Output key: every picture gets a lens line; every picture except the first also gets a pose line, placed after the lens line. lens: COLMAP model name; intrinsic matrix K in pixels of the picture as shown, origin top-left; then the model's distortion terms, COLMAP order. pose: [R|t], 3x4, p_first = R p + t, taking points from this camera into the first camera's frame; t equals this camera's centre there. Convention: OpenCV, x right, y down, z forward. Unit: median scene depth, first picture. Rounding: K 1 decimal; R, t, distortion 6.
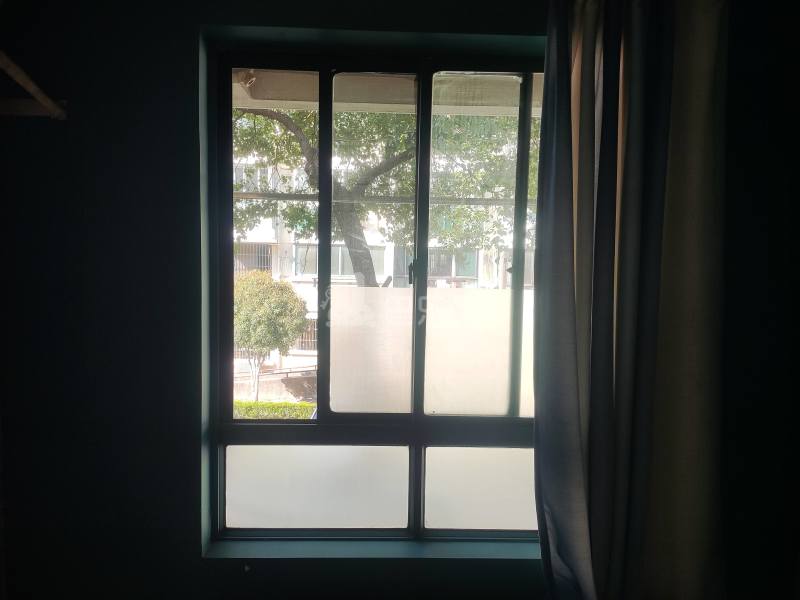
lens RADIAL K [[596.4, 0, 401.1], [0, 596.4, 299.1], [0, 0, 1]] dist [0.026736, -0.031658]
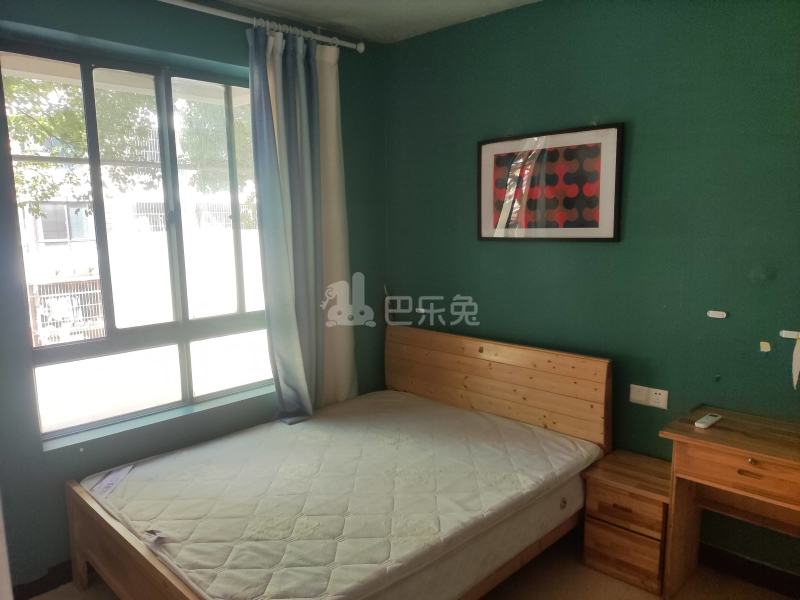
lens RADIAL K [[596.4, 0, 398.4], [0, 596.4, 298.9], [0, 0, 1]] dist [0.026736, -0.031658]
pose [[0.732667, -0.122154, 0.669535, -0.549699], [0.070749, 0.992101, 0.103585, 0.030142], [-0.676900, -0.028525, 0.735522, -0.403851]]
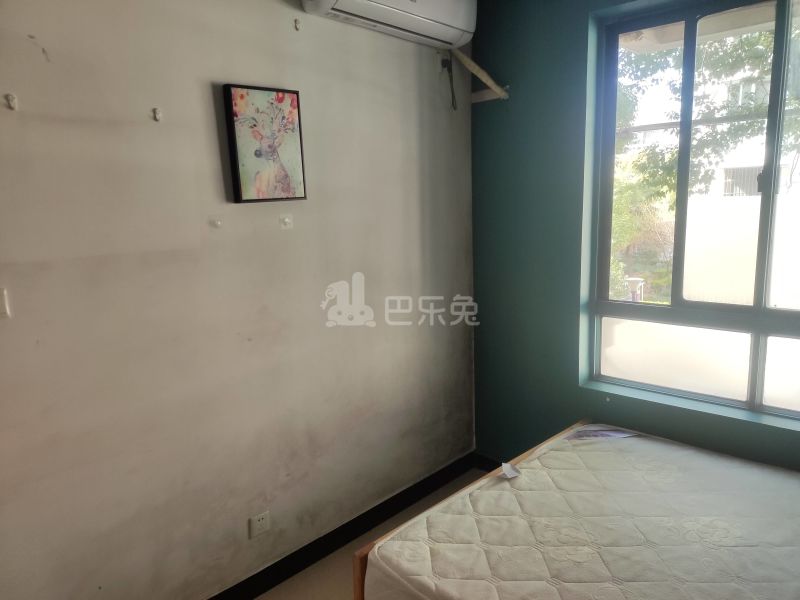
lens RADIAL K [[596.4, 0, 396.0], [0, 596.4, 300.9], [0, 0, 1]] dist [0.026736, -0.031658]
pose [[0.685672, 0.080238, -0.723475, 0.384922], [0.003240, 0.993560, 0.113263, 0.047475], [0.727904, -0.080005, 0.680996, -0.304159]]
